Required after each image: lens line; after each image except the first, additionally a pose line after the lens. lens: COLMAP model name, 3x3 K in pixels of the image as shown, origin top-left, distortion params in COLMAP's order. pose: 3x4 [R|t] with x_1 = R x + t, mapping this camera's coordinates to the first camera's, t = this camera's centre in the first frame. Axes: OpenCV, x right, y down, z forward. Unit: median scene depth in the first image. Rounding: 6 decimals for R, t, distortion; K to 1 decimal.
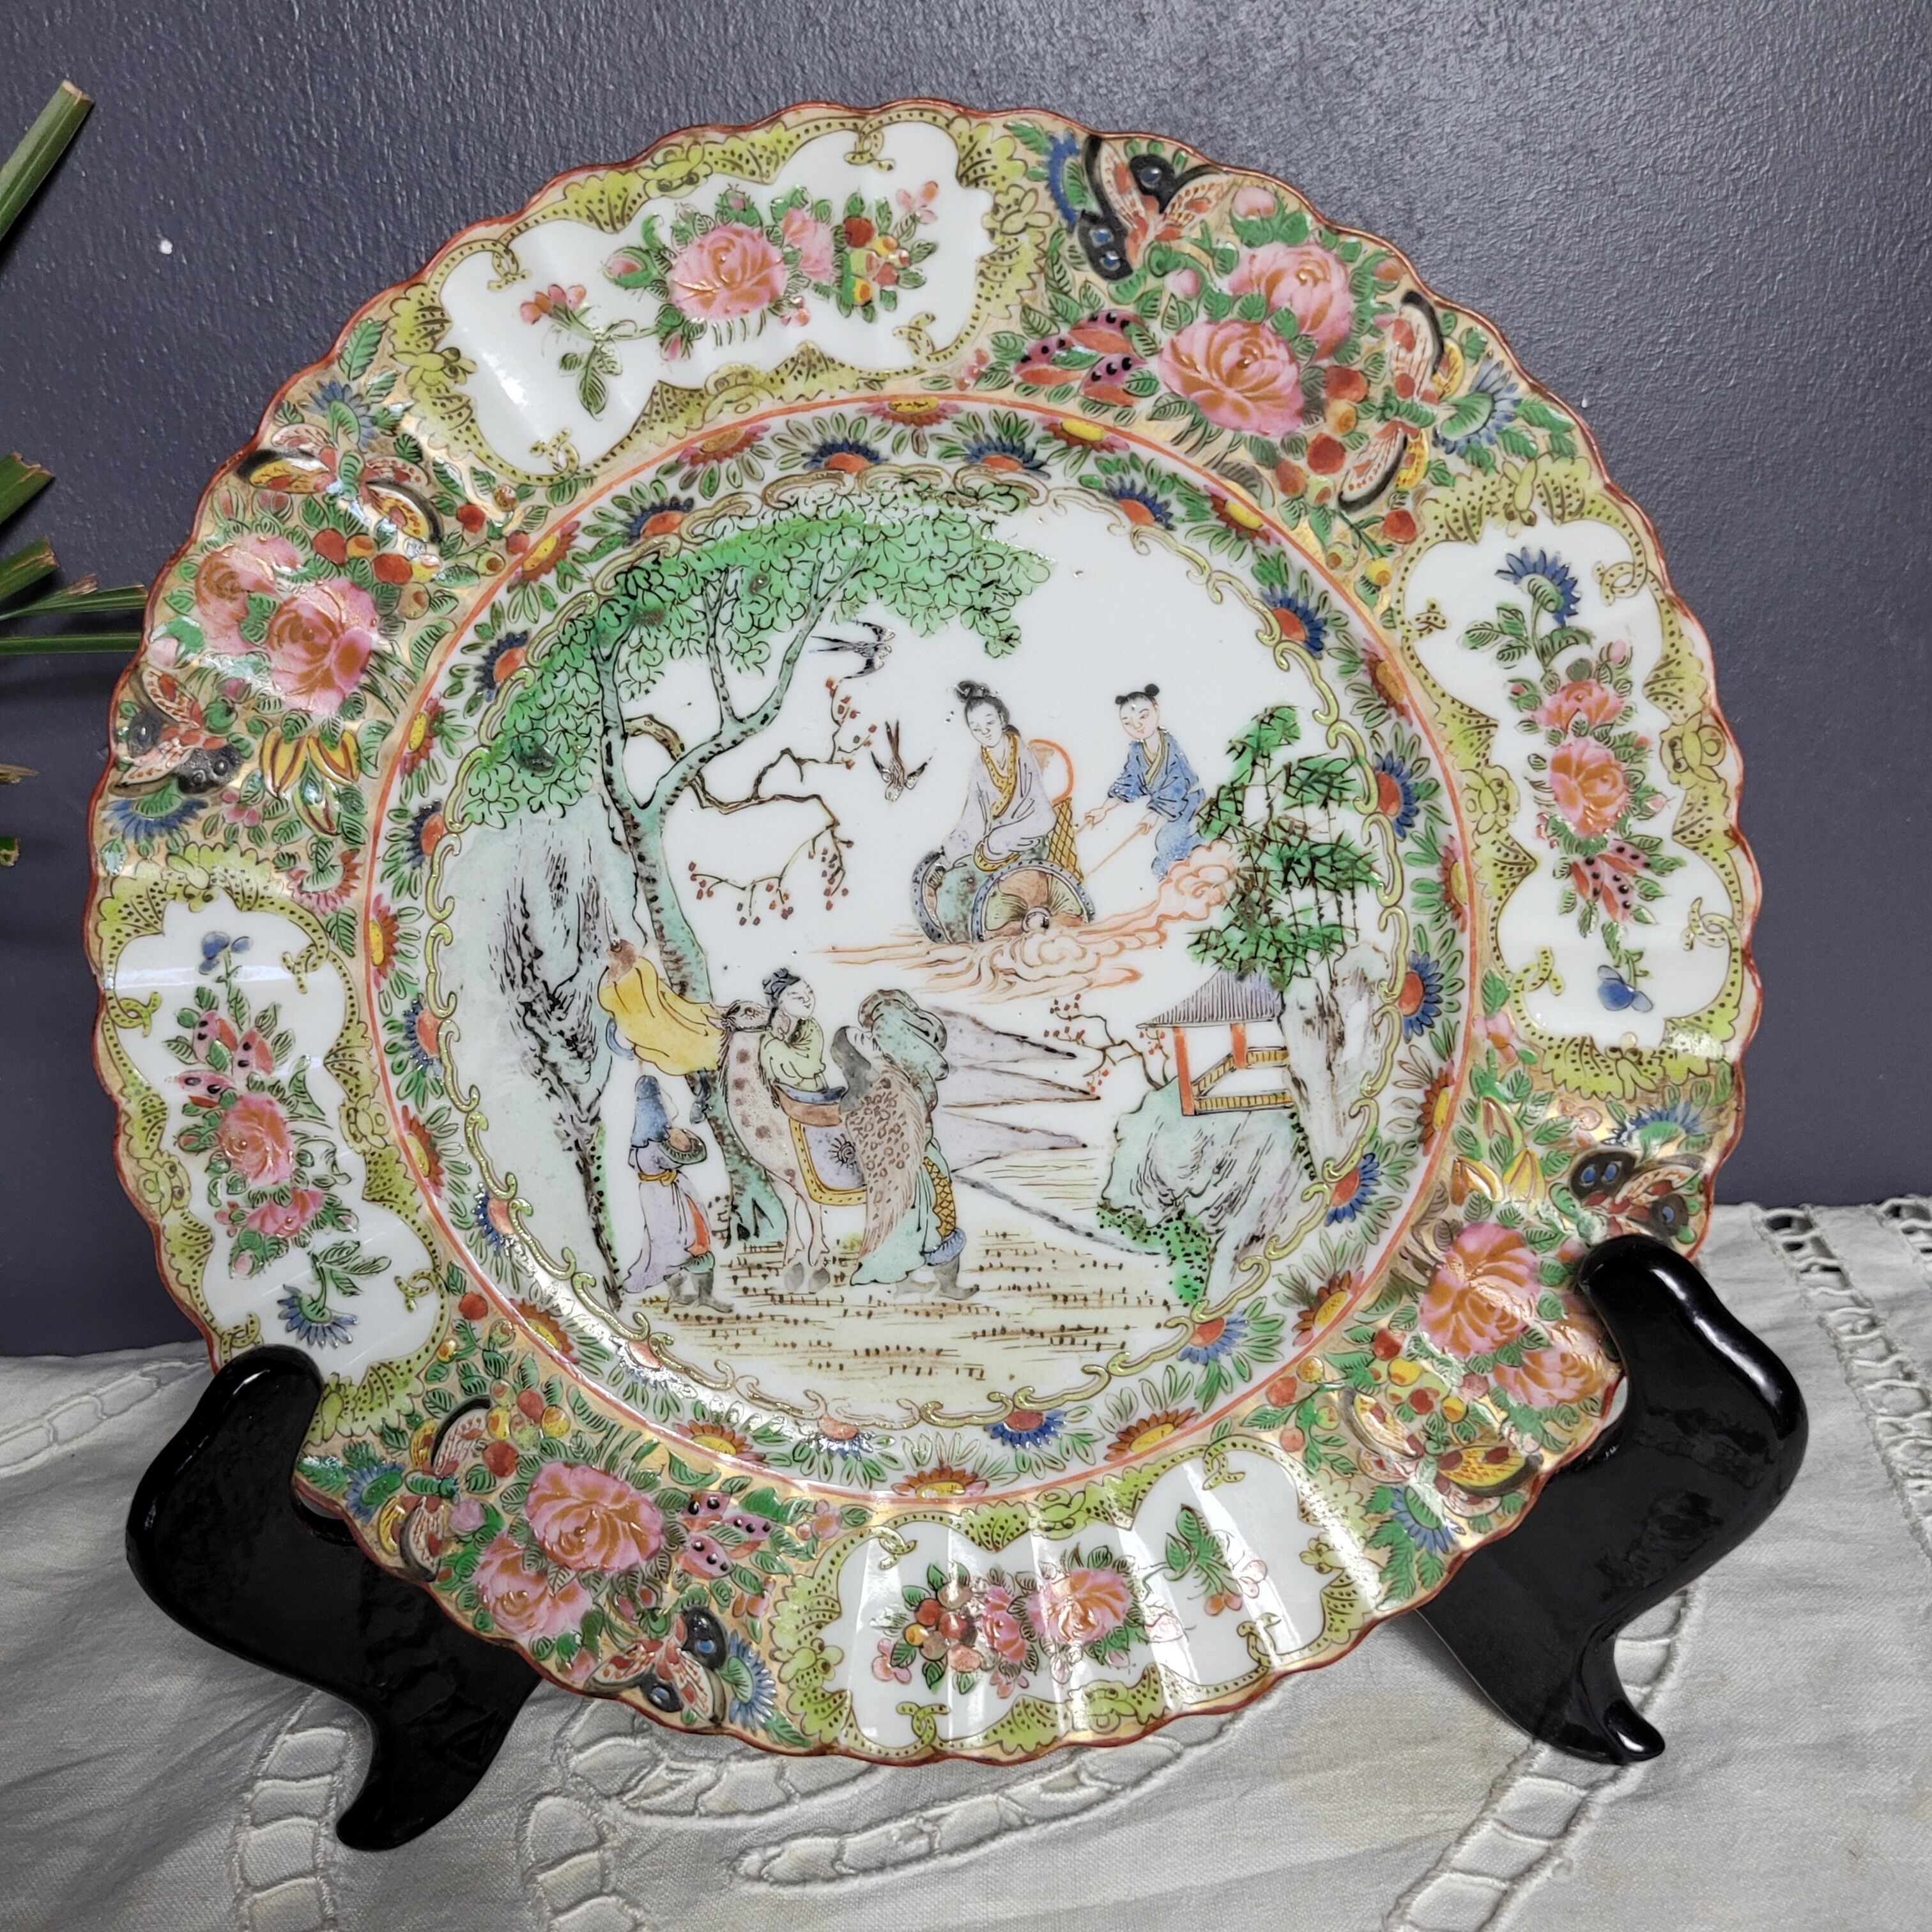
lens RADIAL K [[2137.4, 0, 983.3], [0, 2137.4, 969.5], [0, 0, 1]] dist [-0.000837, 0.058989]
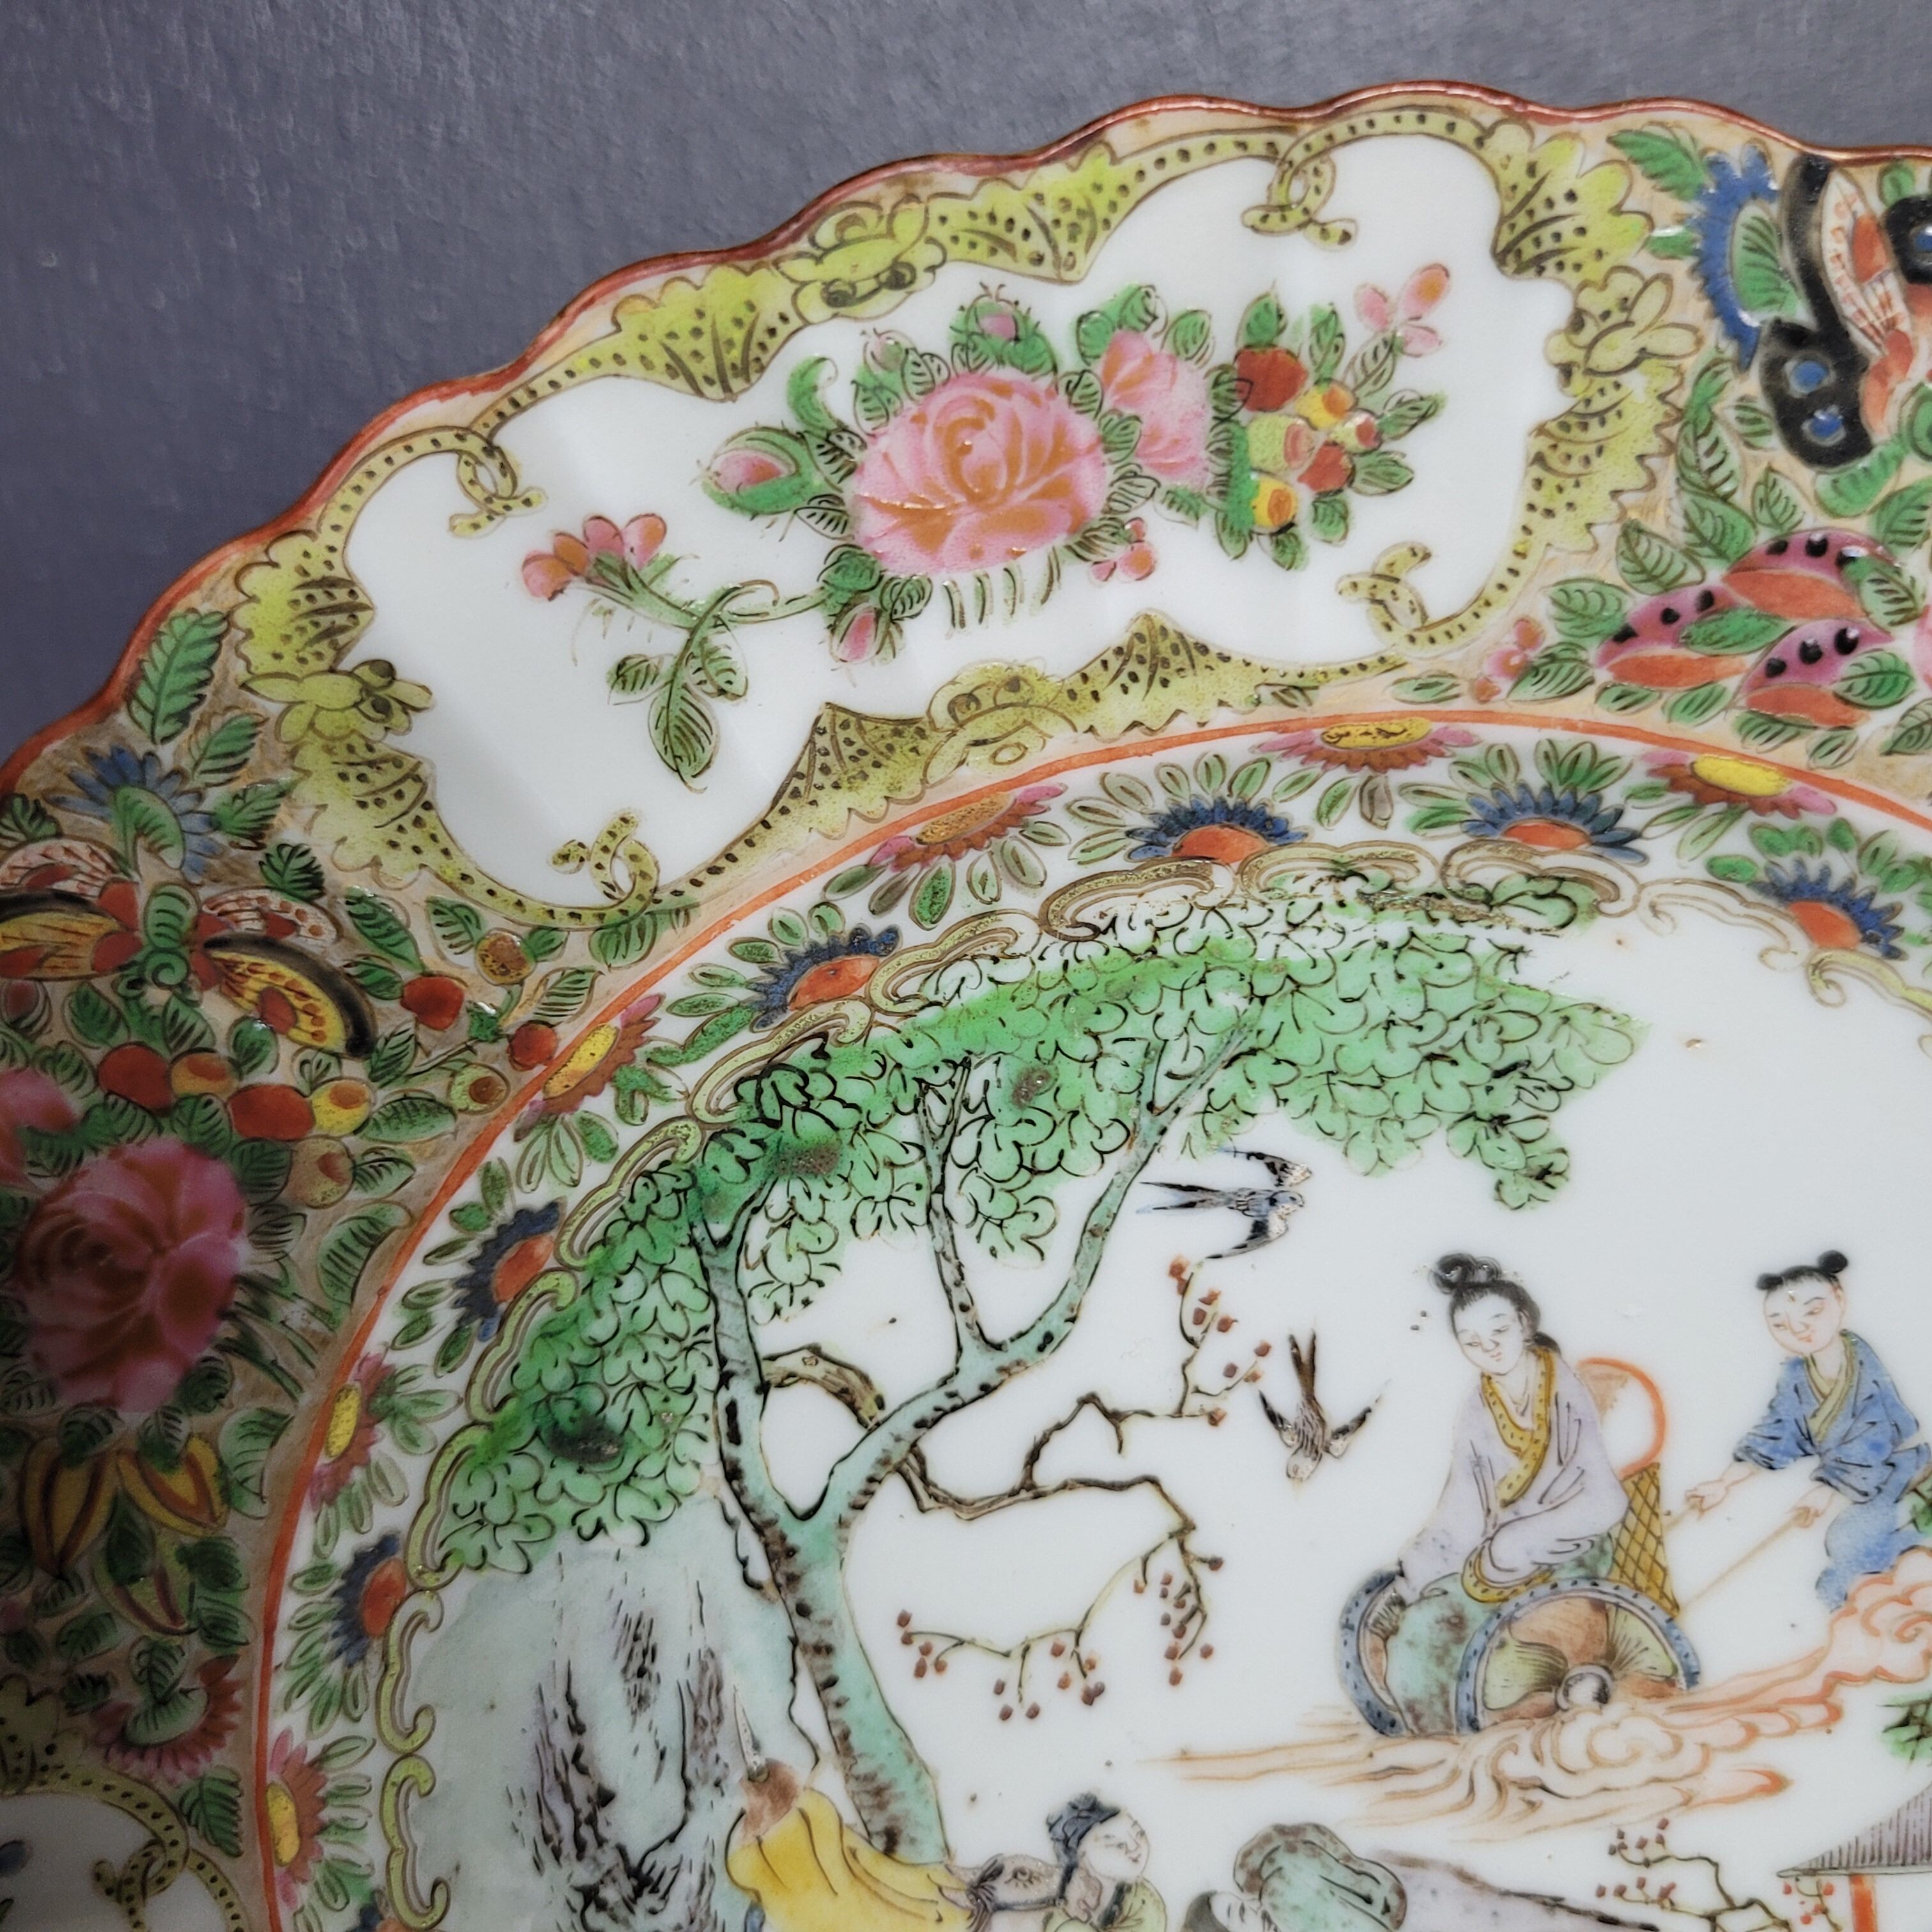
lens RADIAL K [[2210.9, 0, 975.5], [0, 2210.9, 962.5], [0, 0, 1]] dist [-0.034681, 0.035194]
pose [[0.998807, -0.041942, 0.025017, -0.127861], [0.040738, 0.998071, 0.046849, -0.229746], [-0.026934, -0.045774, 0.998589, 0.496273]]
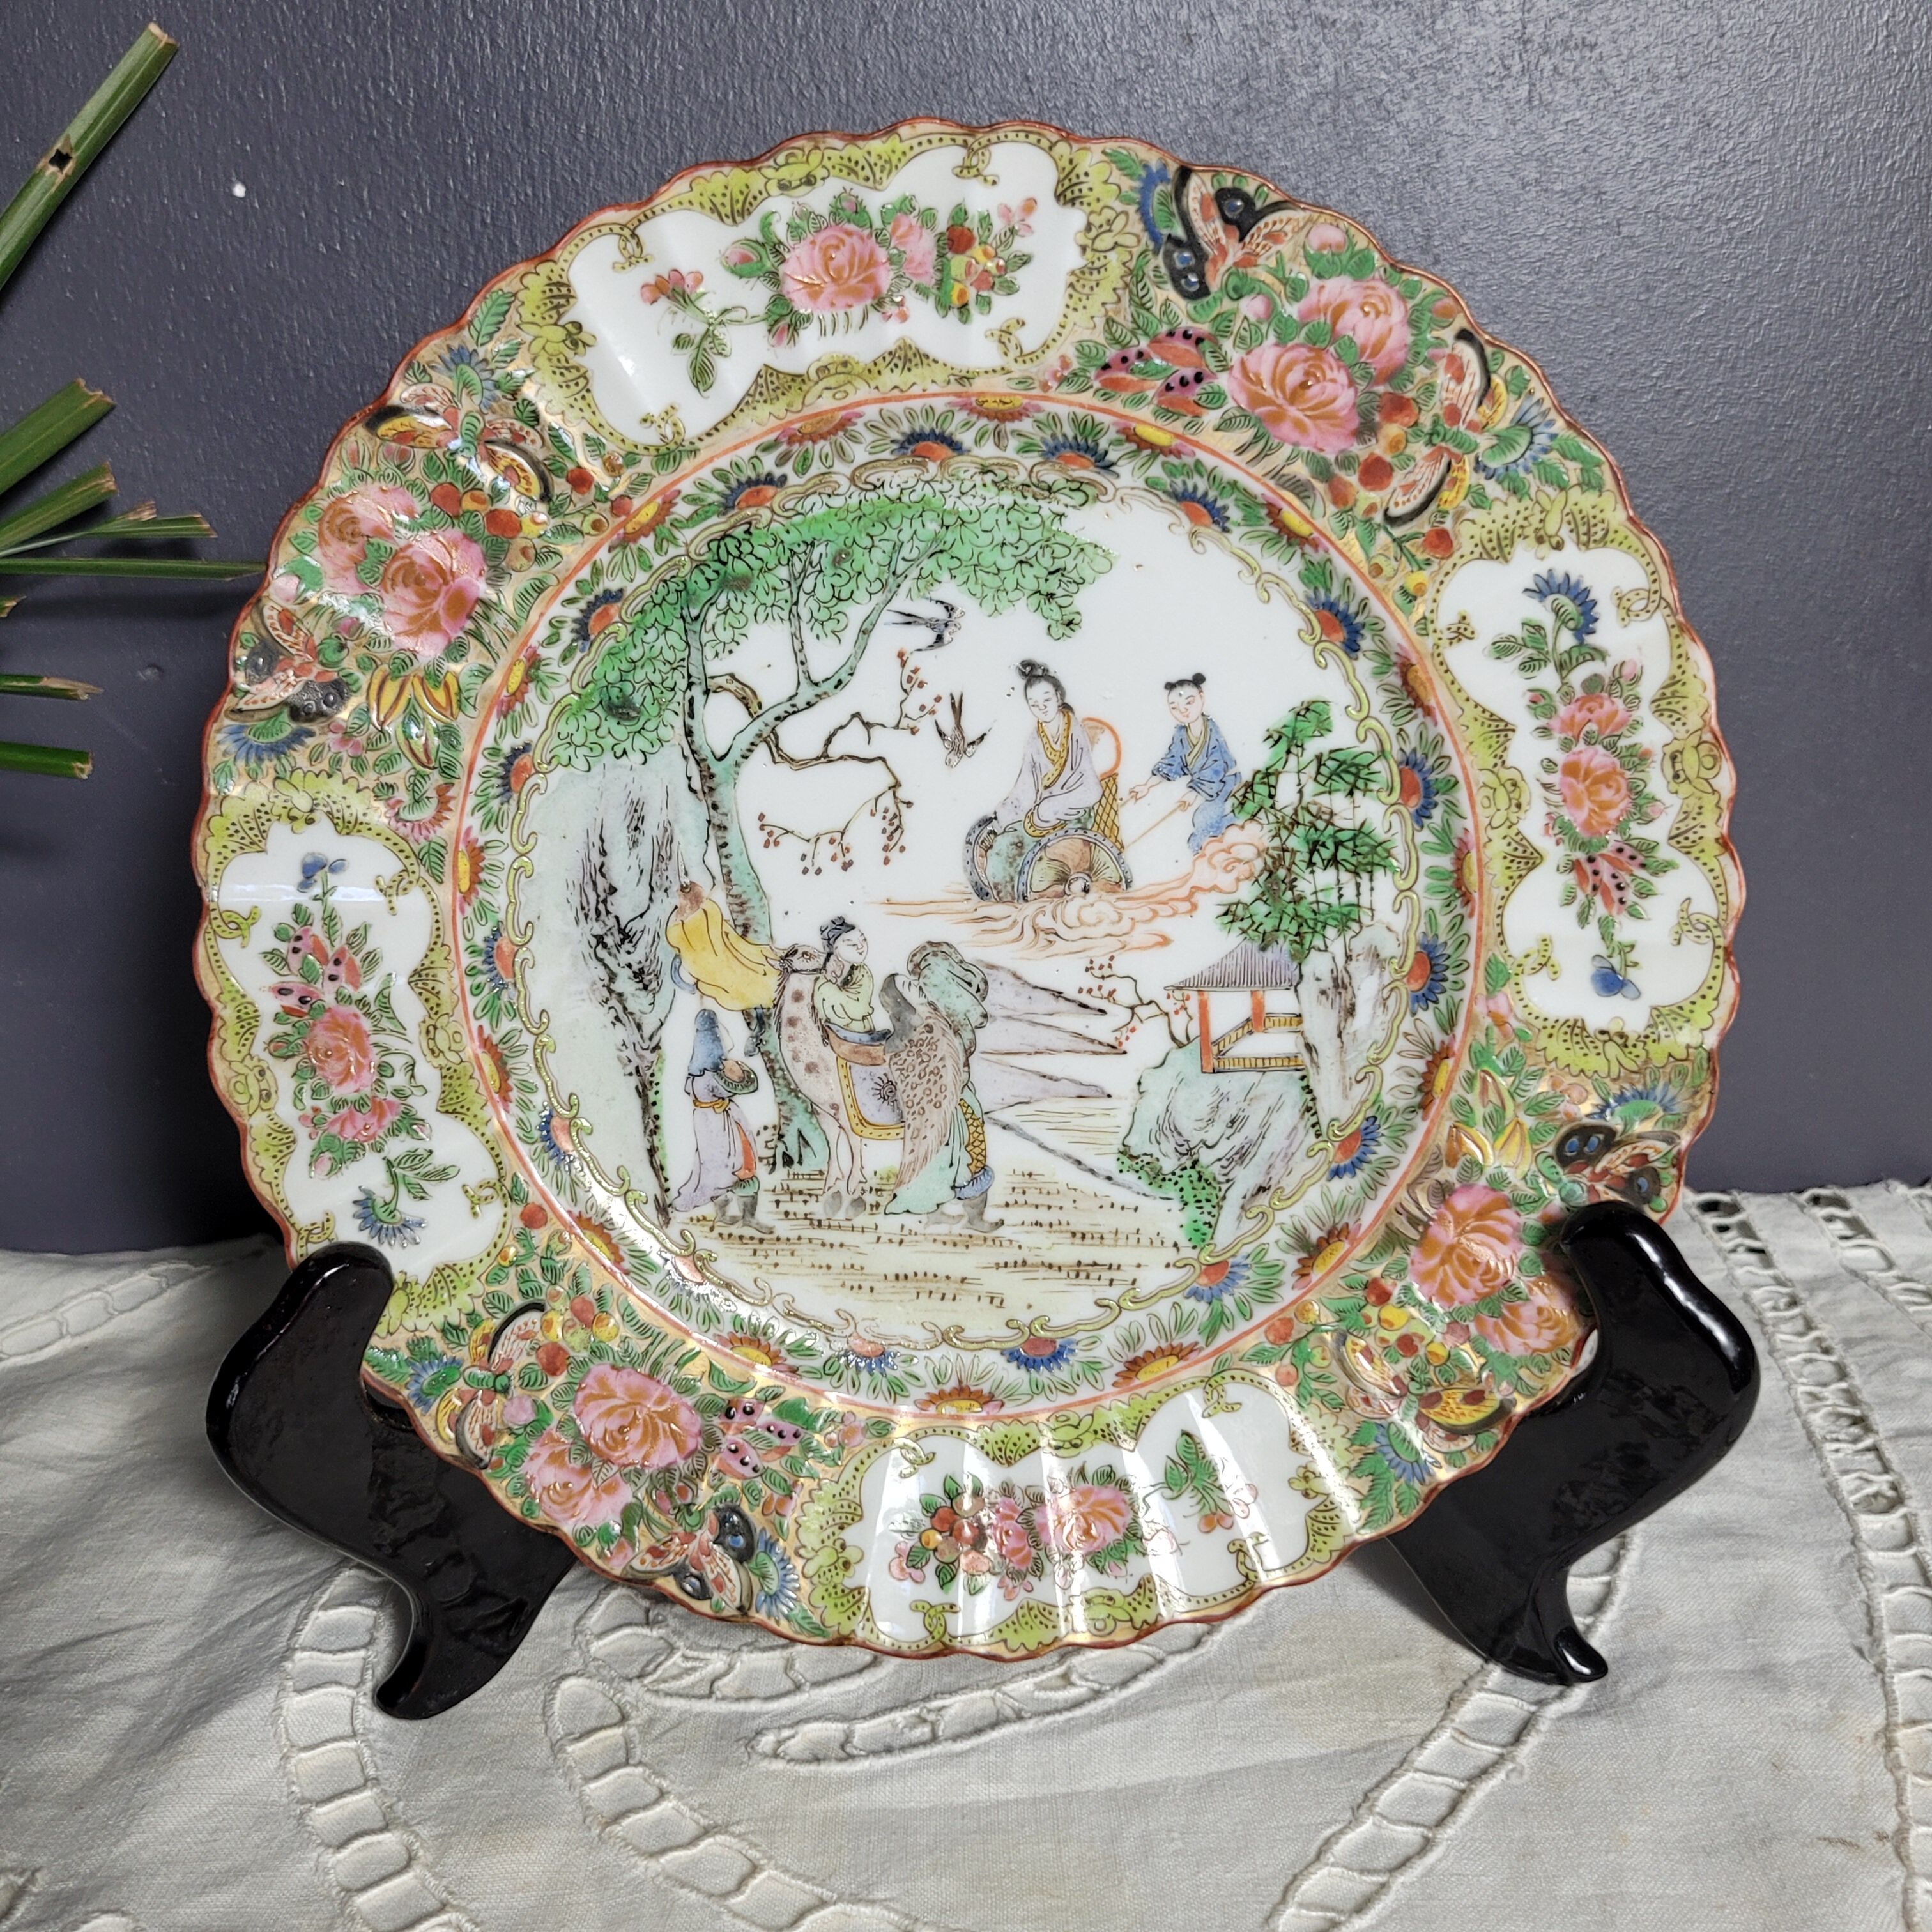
lens RADIAL K [[2139.9, 0, 973.3], [0, 2139.9, 956.9], [0, 0, 1]] dist [0.002962, 0.043979]
pose [[0.997701, 0.054333, 0.040517, -0.070881], [-0.054718, 0.998466, 0.008473, 0.007082], [-0.039995, -0.010670, 0.999143, -0.080056]]
